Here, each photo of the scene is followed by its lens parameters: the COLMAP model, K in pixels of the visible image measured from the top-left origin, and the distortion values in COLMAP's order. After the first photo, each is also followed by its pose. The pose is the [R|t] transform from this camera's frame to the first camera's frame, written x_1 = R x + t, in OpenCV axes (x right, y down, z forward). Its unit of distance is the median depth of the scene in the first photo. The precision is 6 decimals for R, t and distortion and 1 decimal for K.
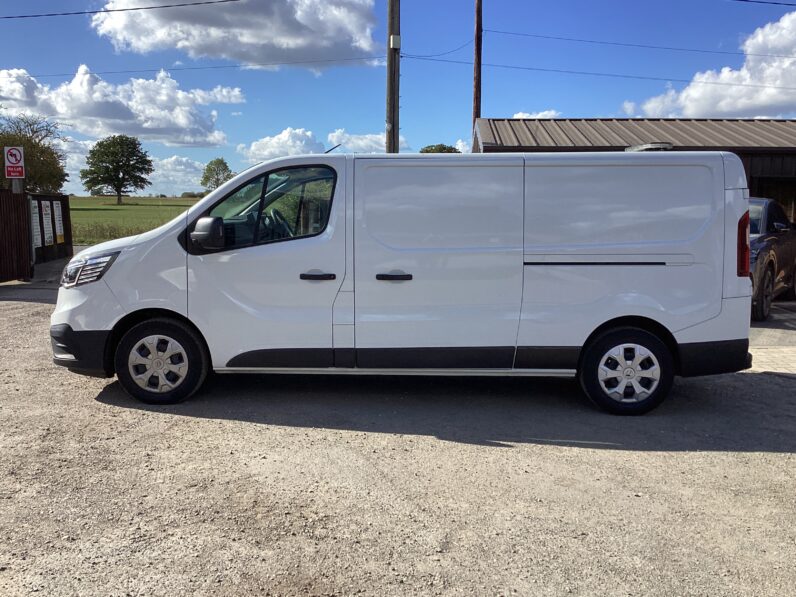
lens RADIAL K [[780.2, 0, 398.0], [0, 780.2, 298.5], [0, 0, 1]] dist [0.133347, -0.257558]
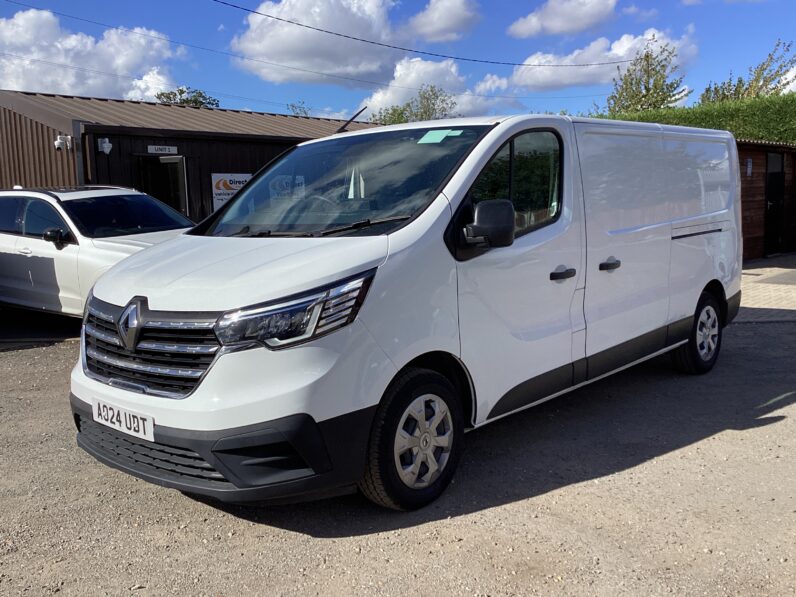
lens RADIAL K [[782.3, 0, 398.0], [0, 782.3, 298.5], [0, 0, 1]] dist [0.009068, 0.008896]
pose [[0.638209, -0.126781, 0.759352, -0.779540], [0.123174, 0.990456, 0.061843, -0.070614], [-0.759945, 0.054064, 0.647735, 0.613278]]
